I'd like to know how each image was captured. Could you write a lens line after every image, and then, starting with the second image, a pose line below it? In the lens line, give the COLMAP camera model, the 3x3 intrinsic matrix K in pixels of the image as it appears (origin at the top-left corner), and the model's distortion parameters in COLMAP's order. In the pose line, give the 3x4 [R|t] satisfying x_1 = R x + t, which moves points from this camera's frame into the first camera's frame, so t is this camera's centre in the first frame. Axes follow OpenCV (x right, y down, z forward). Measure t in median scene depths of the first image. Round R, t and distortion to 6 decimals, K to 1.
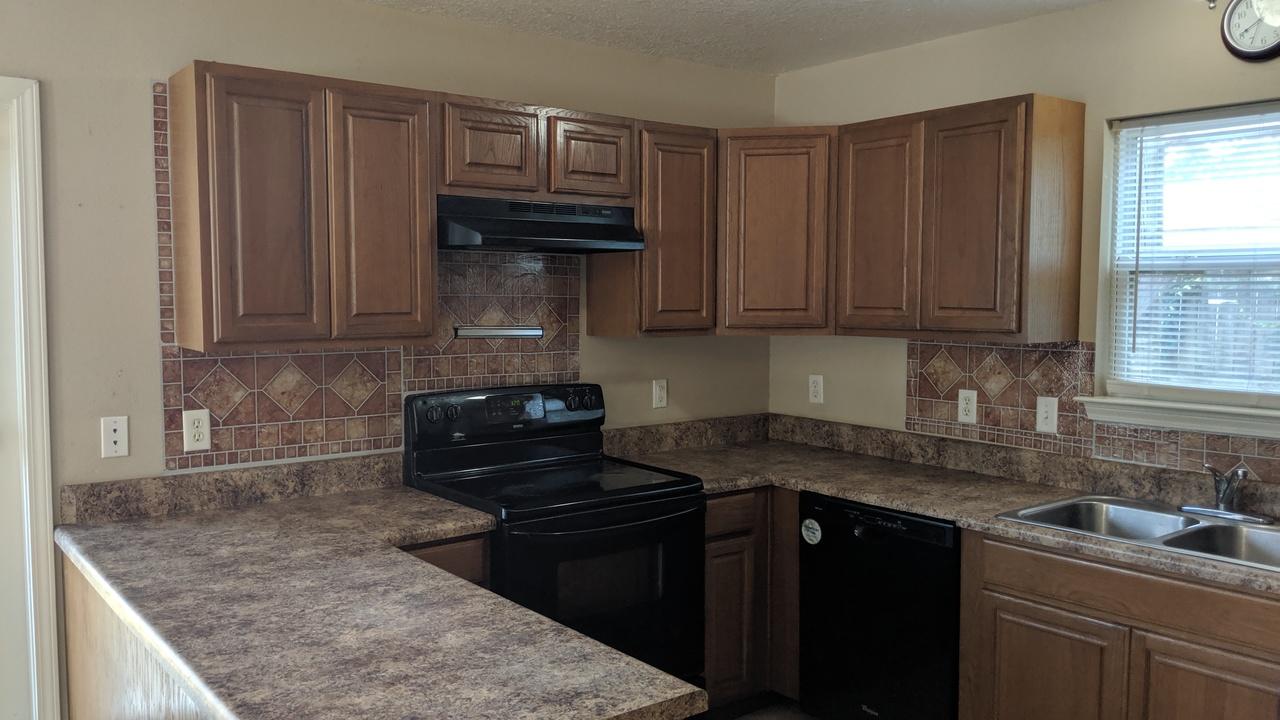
lens RADIAL K [[1026.0, 0, 620.2], [0, 1026.0, 376.3], [0, 0, 1]] dist [0.069883, -0.022611]
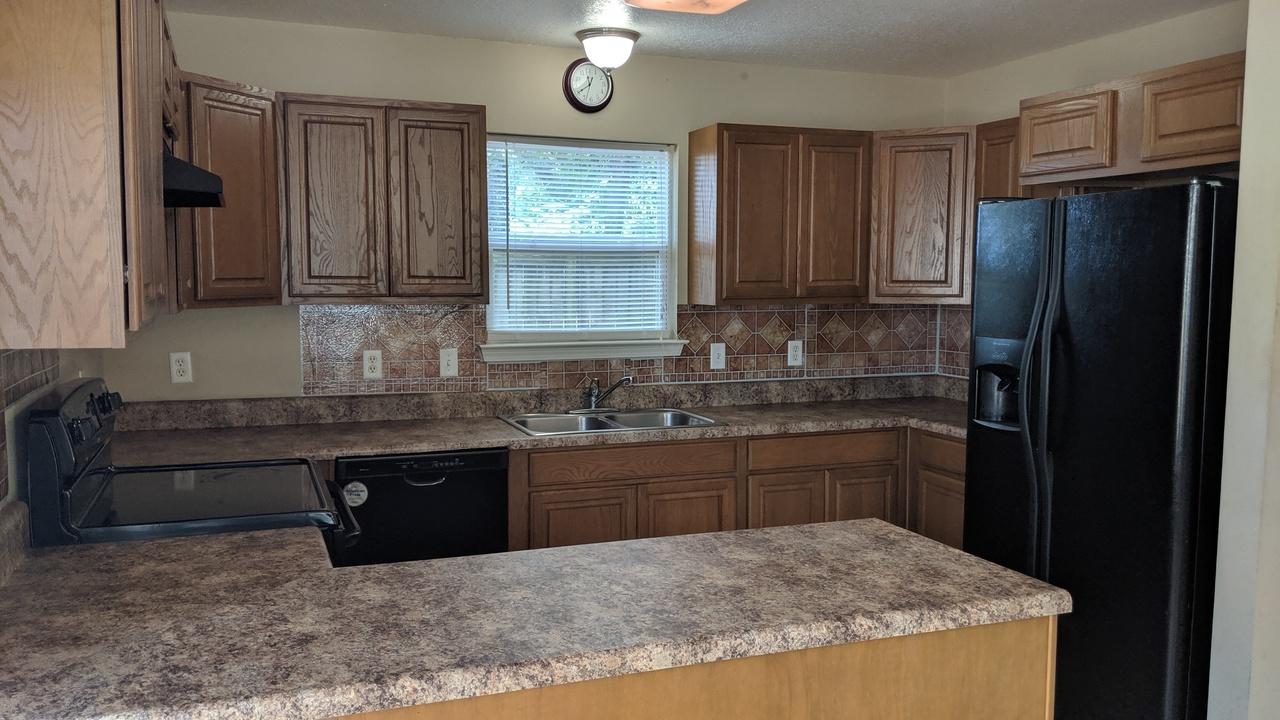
lens RADIAL K [[1026.0, 0, 622.2], [0, 1026.0, 370.9], [0, 0, 1]] dist [0.069883, -0.022611]
pose [[0.271565, -0.085003, 0.958659, -0.769895], [0.077504, 0.994788, 0.066252, -0.019838], [-0.959294, 0.056308, 0.276738, 0.492196]]
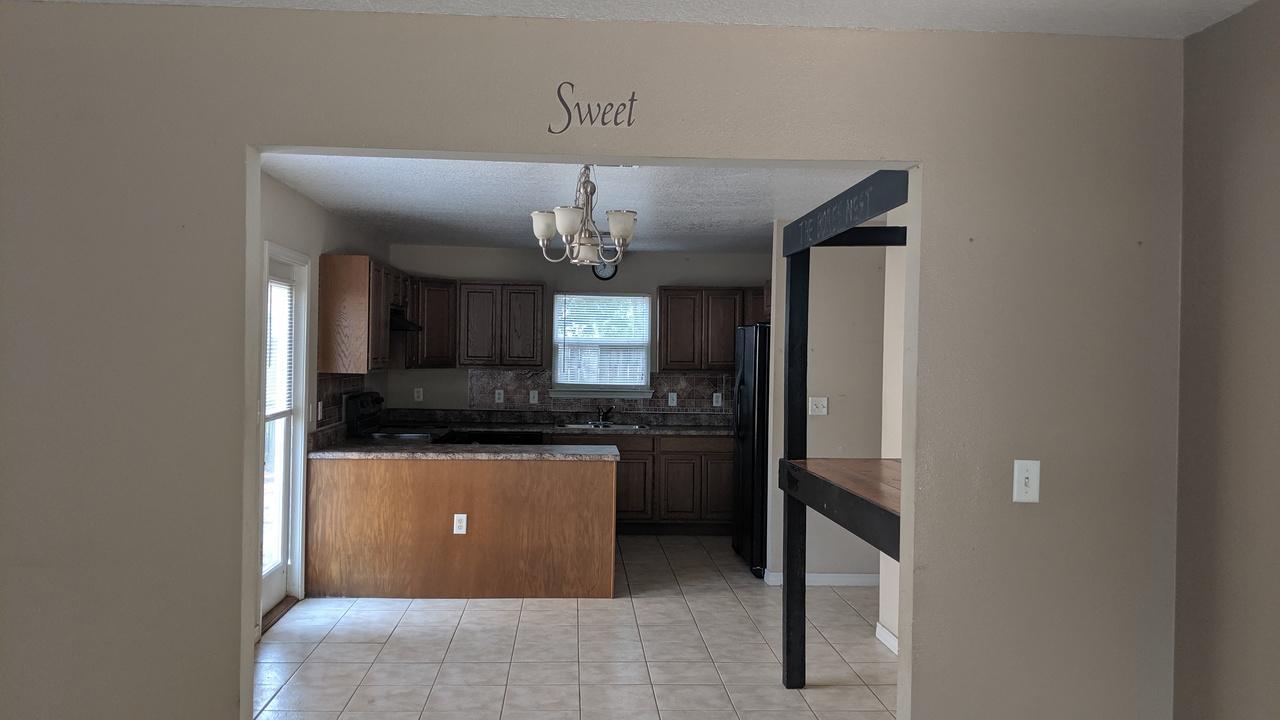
lens RADIAL K [[1026.0, 0, 643.2], [0, 1026.0, 355.0], [0, 0, 1]] dist [0.069883, -0.022611]
pose [[0.537124, 0.011294, 0.843427, -1.793092], [0.052978, 0.997485, -0.047095, 0.073974], [-0.841838, 0.069979, 0.535175, -0.710005]]
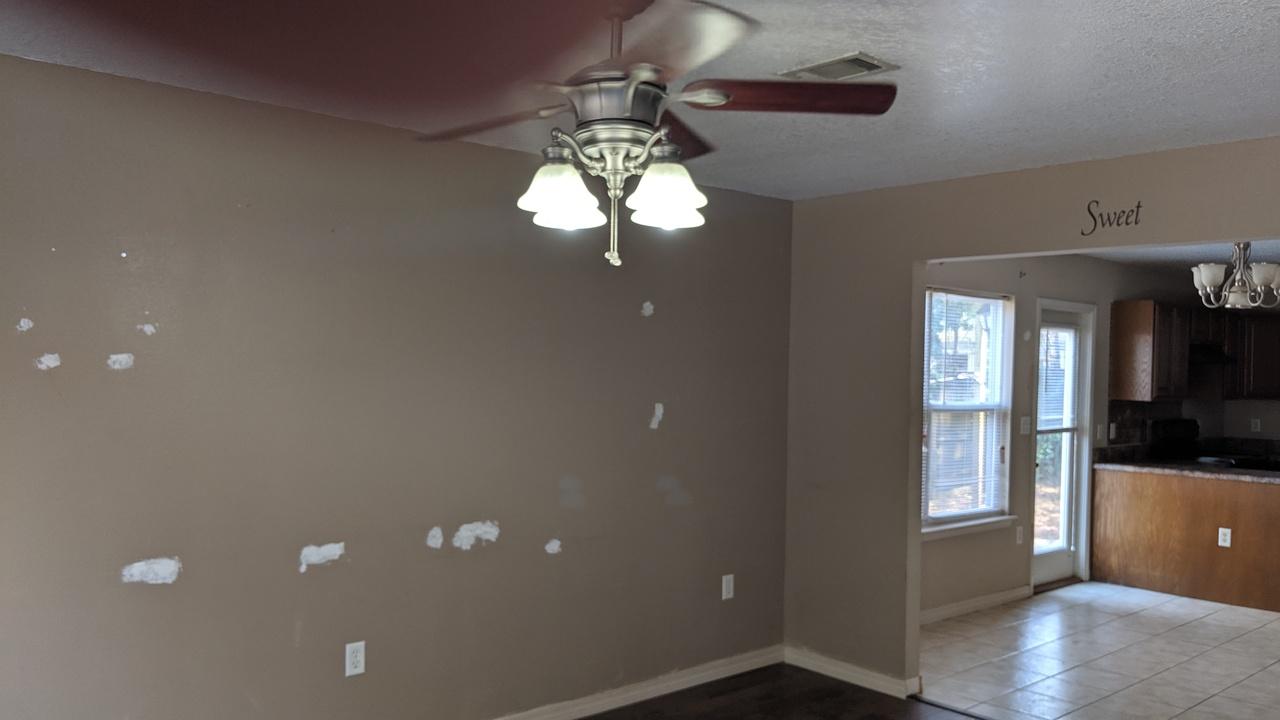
lens RADIAL K [[1026.0, 0, 638.6], [0, 1026.0, 358.8], [0, 0, 1]] dist [0.069883, -0.022611]
pose [[0.992855, 0.026429, 0.116363, -1.825464], [-0.015507, 0.995472, -0.093786, 0.135924], [-0.118315, 0.091312, 0.988769, -1.442799]]
